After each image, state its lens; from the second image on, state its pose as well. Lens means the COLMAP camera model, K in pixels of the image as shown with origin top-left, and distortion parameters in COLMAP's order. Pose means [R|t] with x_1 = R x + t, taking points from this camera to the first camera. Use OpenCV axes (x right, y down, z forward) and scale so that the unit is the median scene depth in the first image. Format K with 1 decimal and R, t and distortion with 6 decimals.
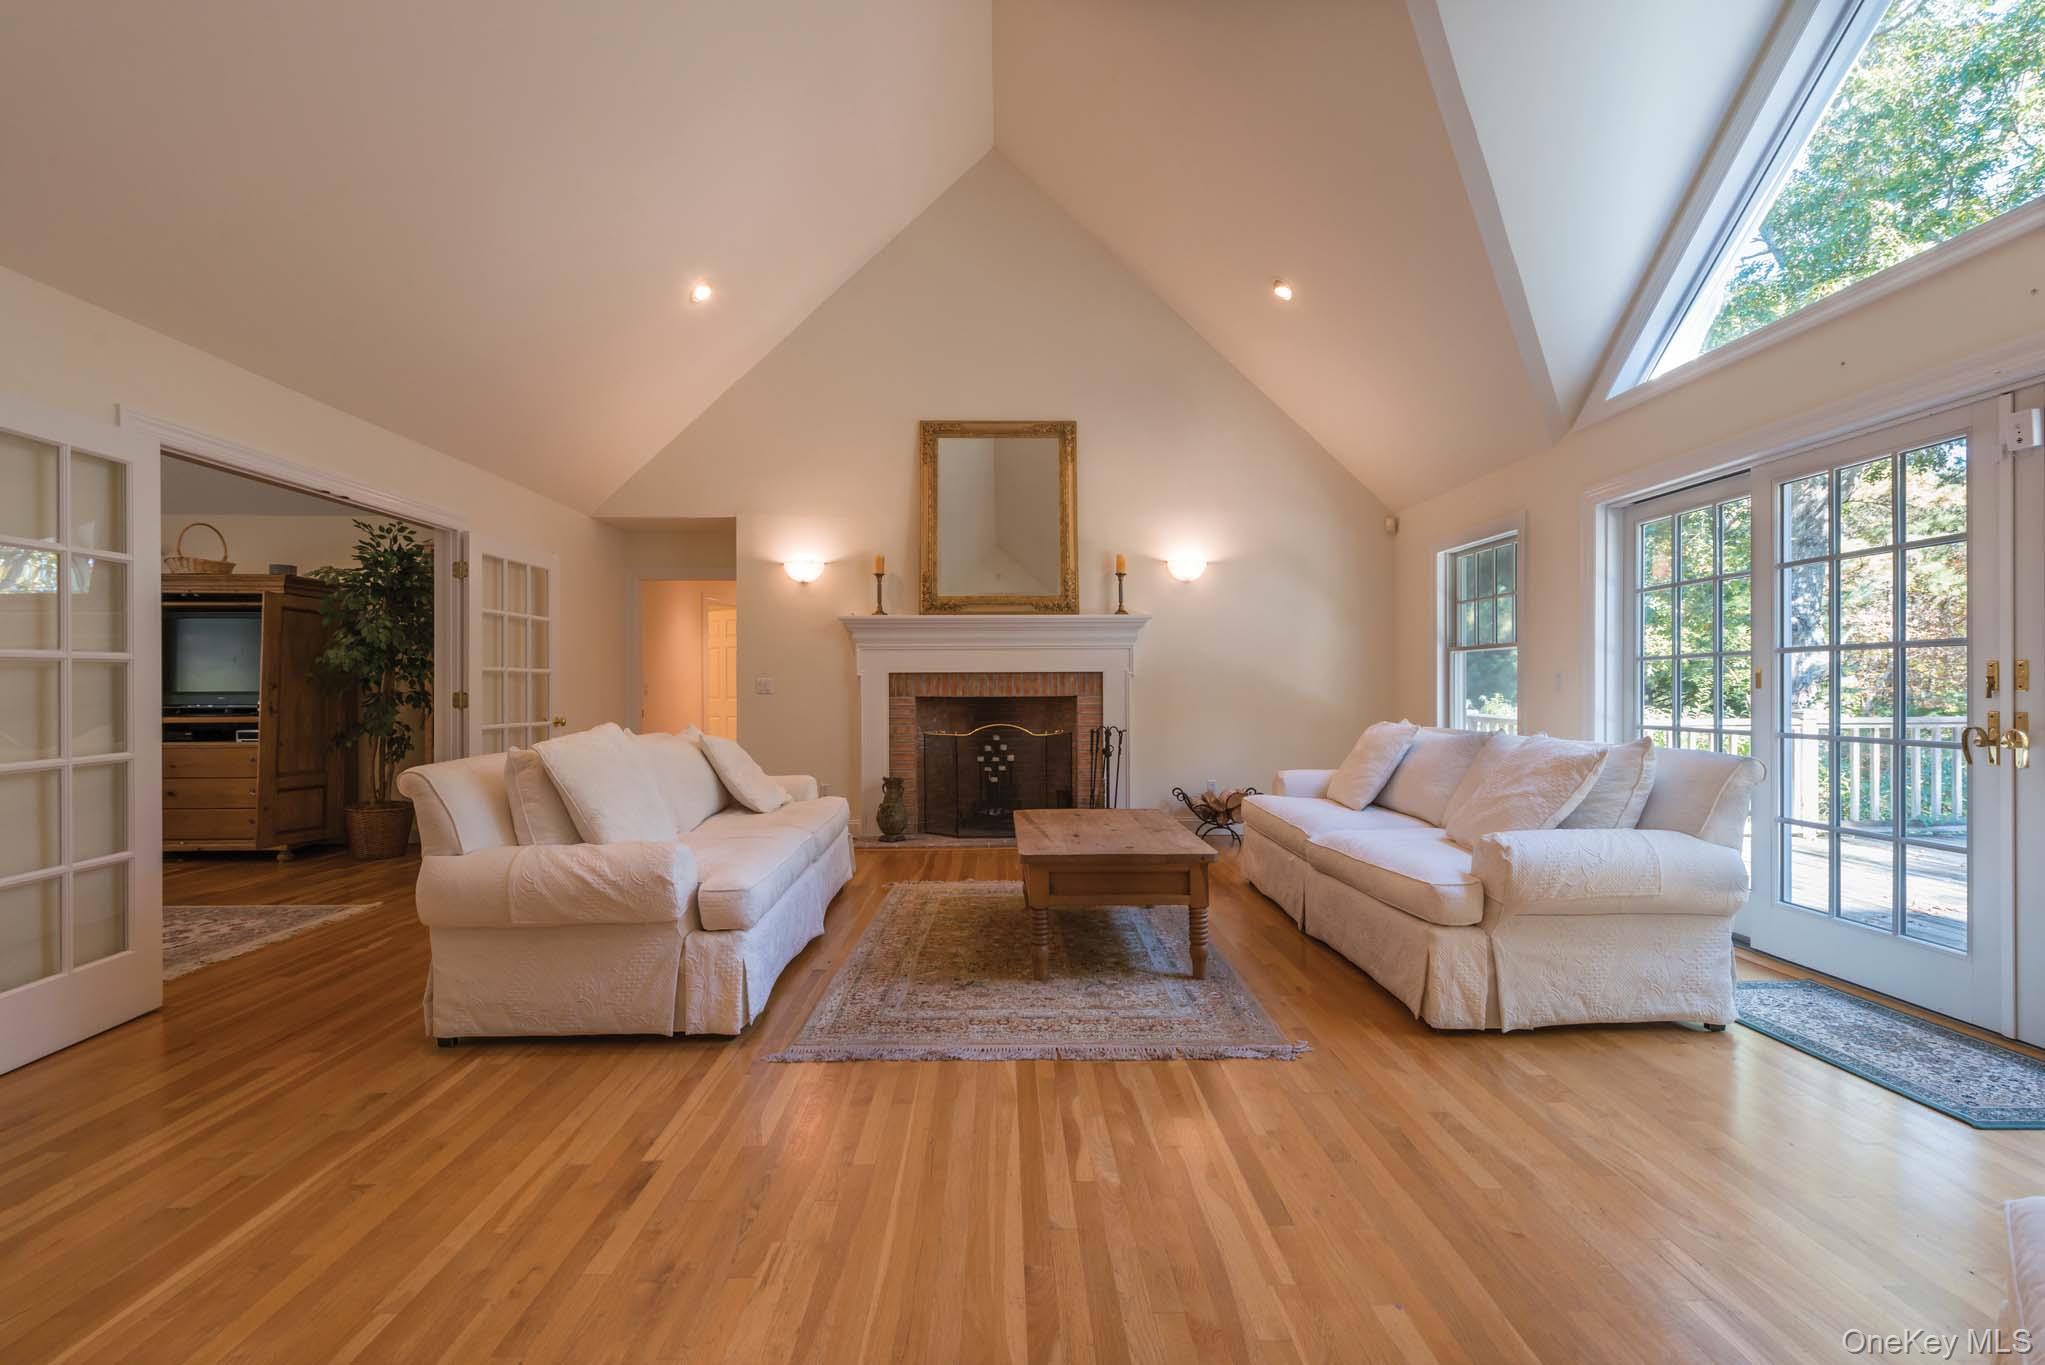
lens RADIAL K [[871.4, 0, 1013.1], [0, 871.4, 689.8], [0, 0, 1]] dist [0.004418, -0.002375]
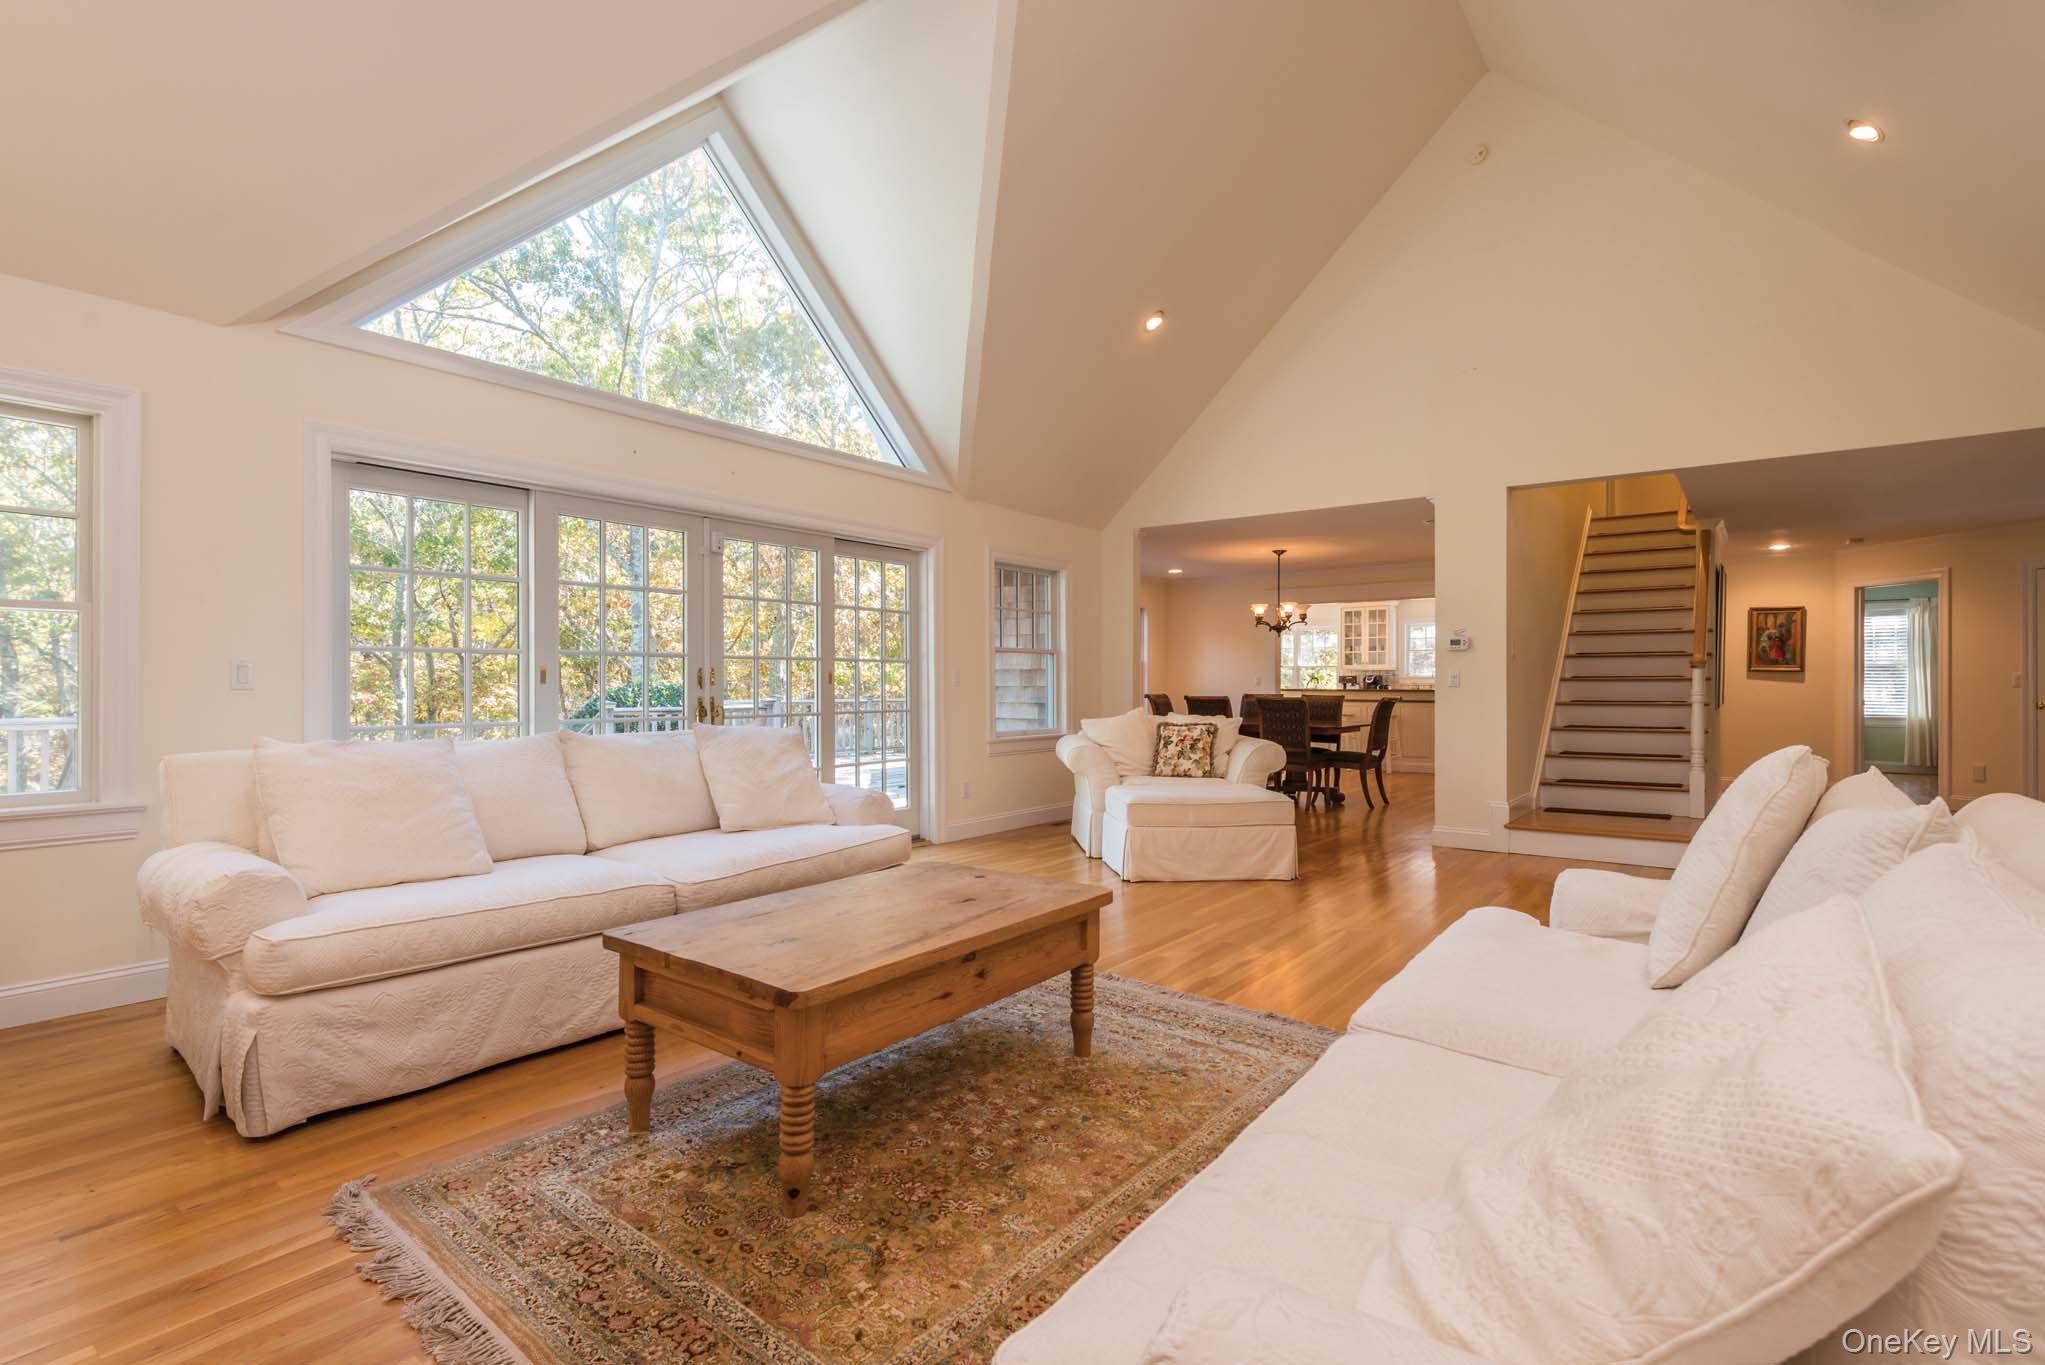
lens RADIAL K [[960.1, 0, 1015.7], [0, 960.1, 685.8], [0, 0, 1]] dist [0.000938, 0.000020]
pose [[-0.784285, -0.006774, 0.620363, -0.451186], [-0.008620, 0.999963, 0.000022, -0.000949], [-0.620340, -0.005331, -0.784315, 1.694424]]
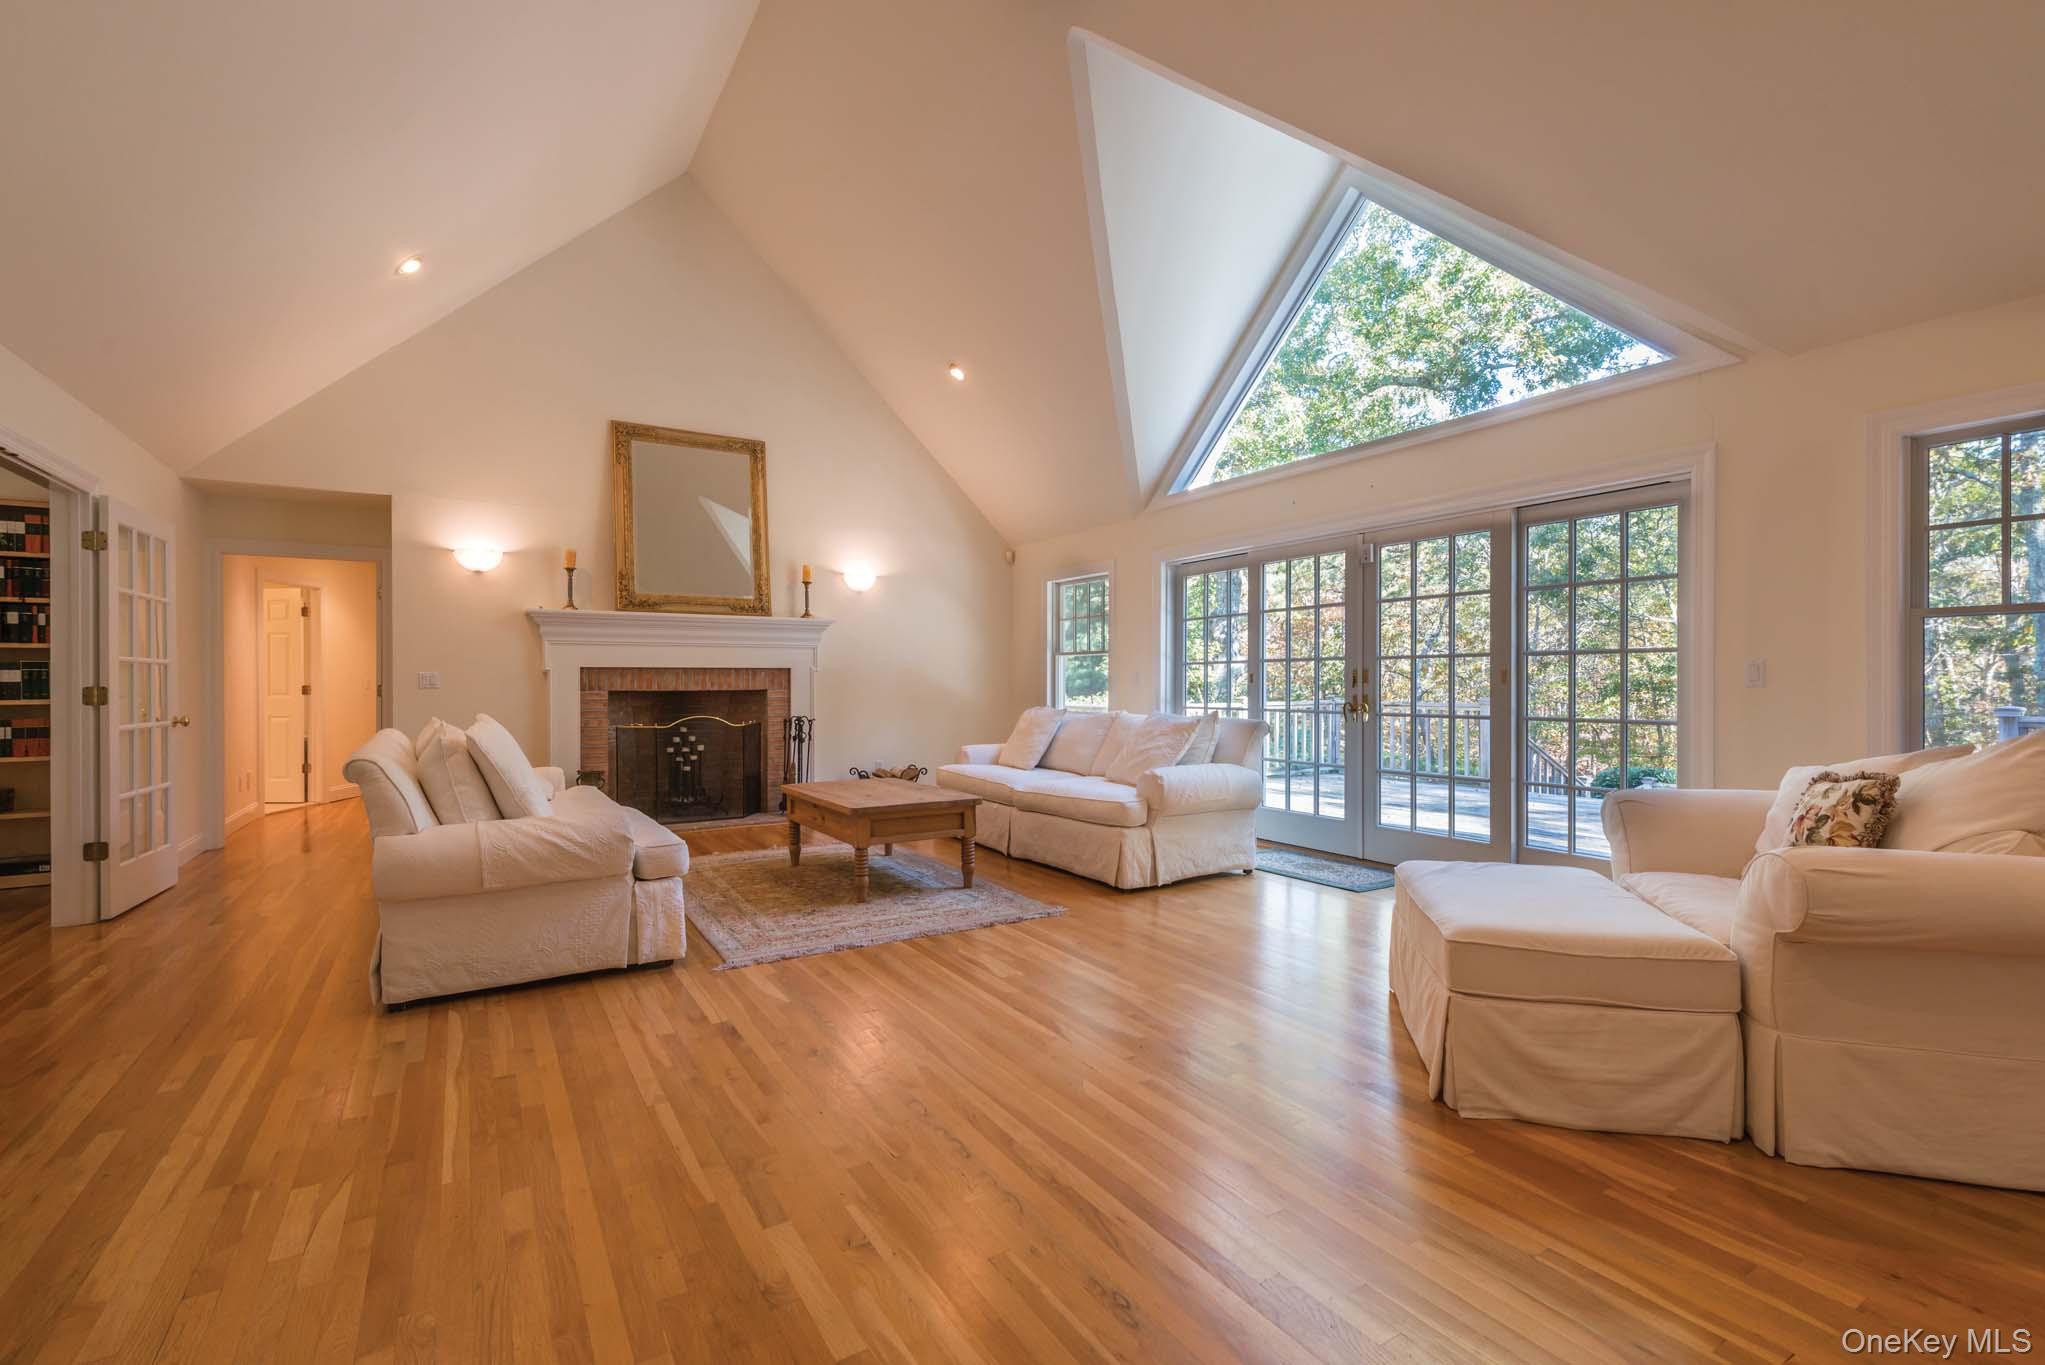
lens RADIAL K [[871.4, 0, 1029.1], [0, 871.4, 688.0], [0, 0, 1]] dist [0.004418, -0.002375]
pose [[0.861547, -0.002259, 0.507672, -0.416844], [0.000578, 0.999994, 0.003469, 0.002880], [-0.507677, -0.002695, 0.861543, -0.264011]]
